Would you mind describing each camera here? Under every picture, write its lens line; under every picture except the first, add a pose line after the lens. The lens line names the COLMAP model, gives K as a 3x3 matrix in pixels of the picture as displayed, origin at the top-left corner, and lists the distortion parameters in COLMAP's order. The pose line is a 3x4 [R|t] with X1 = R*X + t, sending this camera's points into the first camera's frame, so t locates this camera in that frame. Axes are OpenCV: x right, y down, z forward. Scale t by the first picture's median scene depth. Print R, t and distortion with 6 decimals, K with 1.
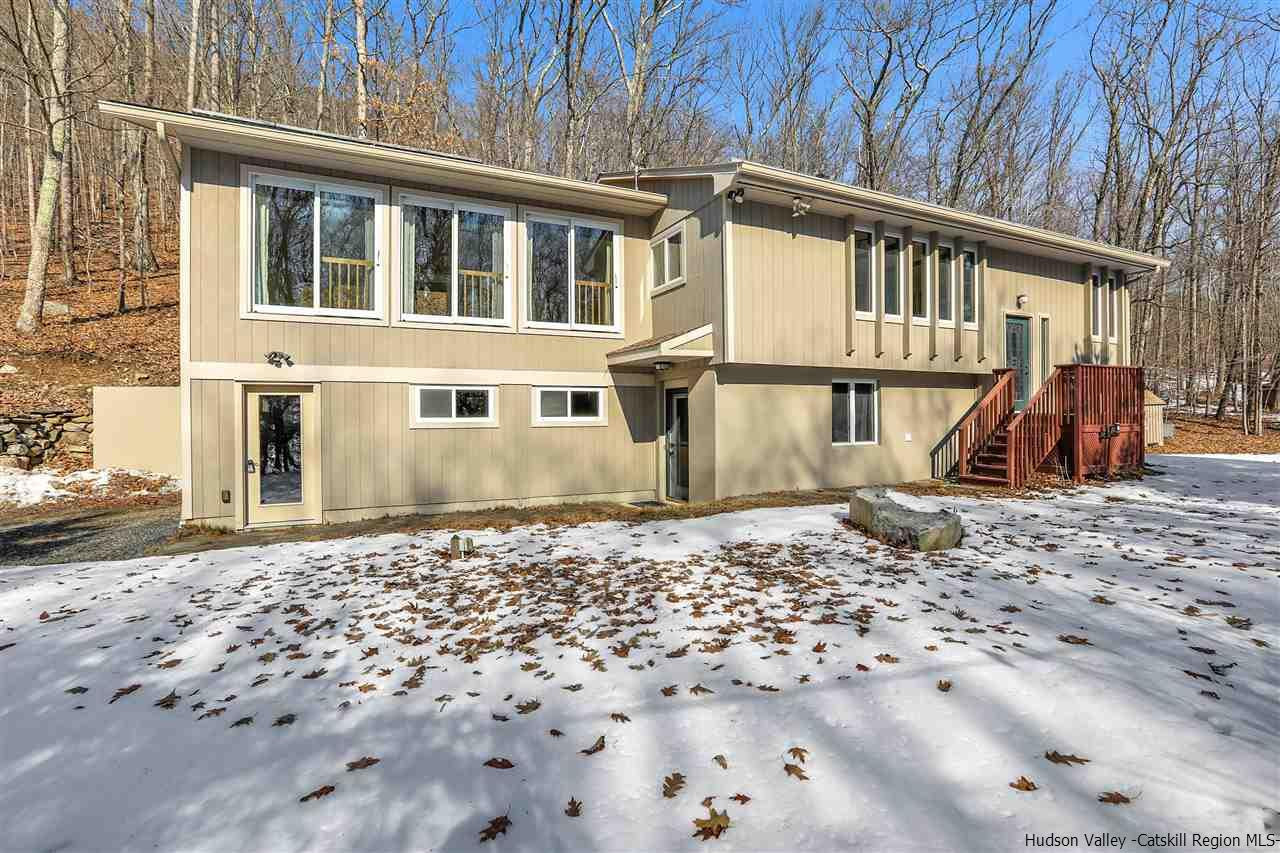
lens RADIAL K [[586.3, 0, 651.6], [0, 586.3, 422.6], [0, 0, 1]] dist [-0.033445, 0.002004]
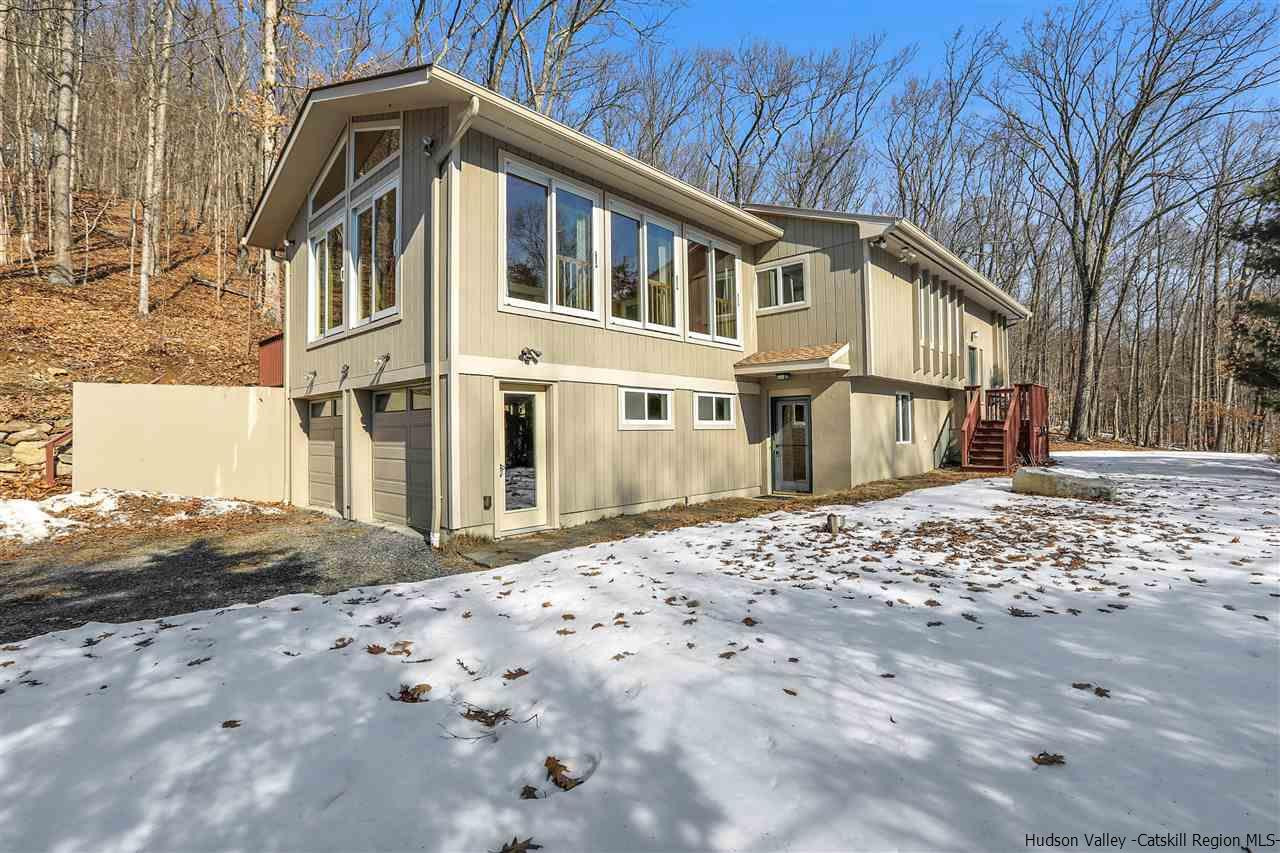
lens RADIAL K [[586.3, 0, 666.1], [0, 586.3, 423.9], [0, 0, 1]] dist [-0.033445, 0.002004]
pose [[0.930192, -0.001002, 0.367071, -0.652896], [0.010762, 0.999641, -0.024544, 0.023522], [-0.366915, 0.026781, 0.929869, 0.016167]]
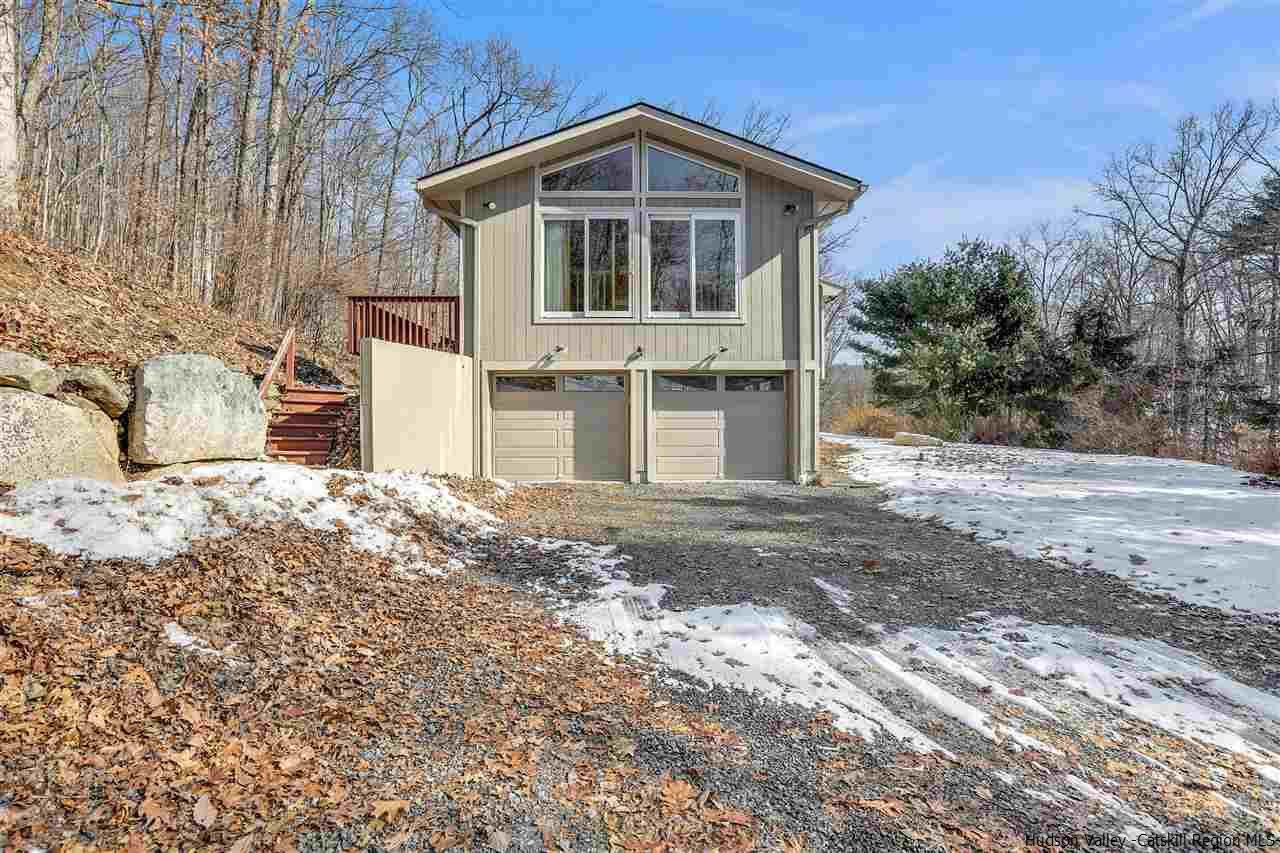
lens RADIAL K [[663.3, 0, 638.8], [0, 663.3, 416.3], [0, 0, 1]] dist [-0.032811, 0.000978]
pose [[0.396250, 0.003670, 0.918135, -1.993187], [0.008194, 0.999938, -0.007534, 0.036060], [-0.918106, 0.010508, 0.396195, 0.626020]]
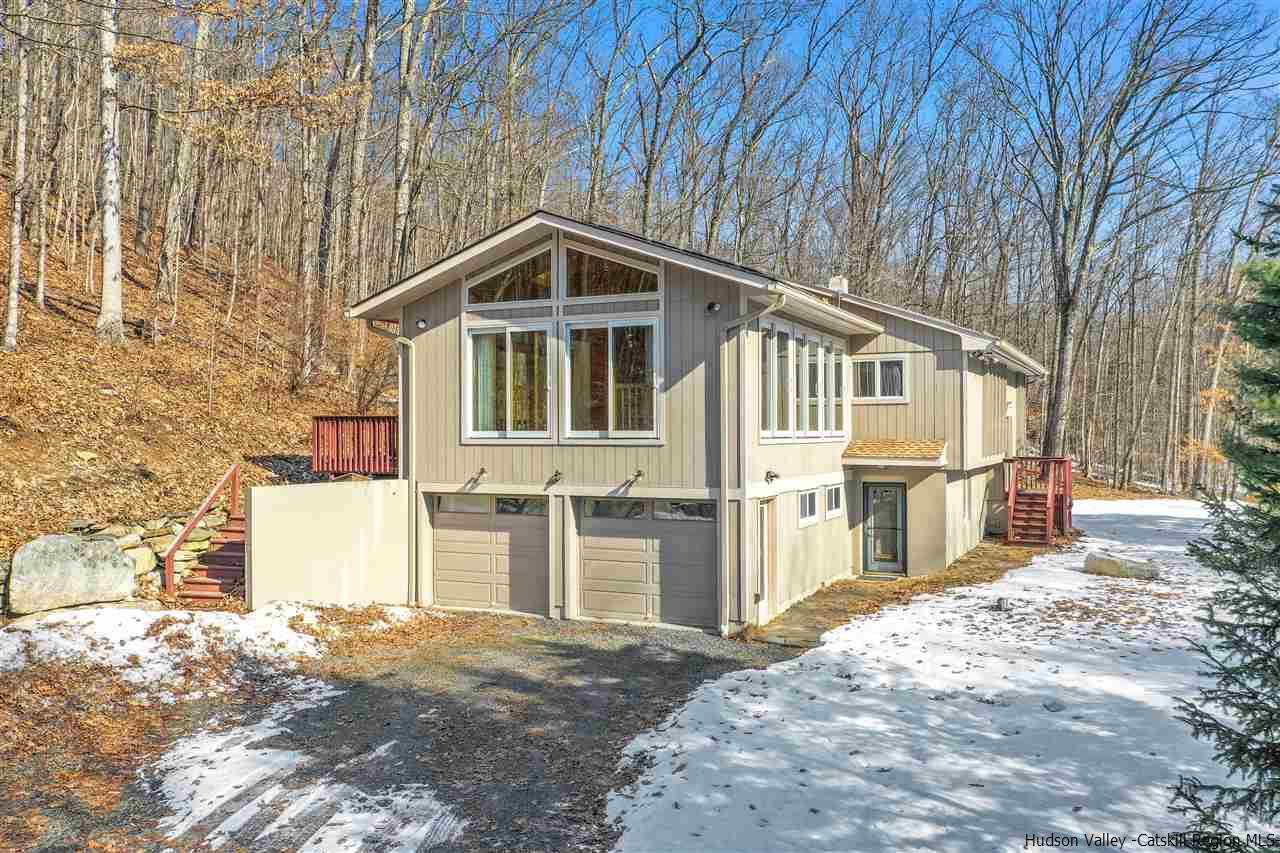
lens RADIAL K [[1099.2, 0, 644.7], [0, 1099.2, 432.0], [0, 0, 1]] dist [-0.008956, -0.017325]
pose [[0.769270, -0.003078, 0.638916, -1.936831], [0.005551, 0.999983, -0.001866, -0.174693], [-0.638900, 0.004982, 0.769274, -0.480537]]
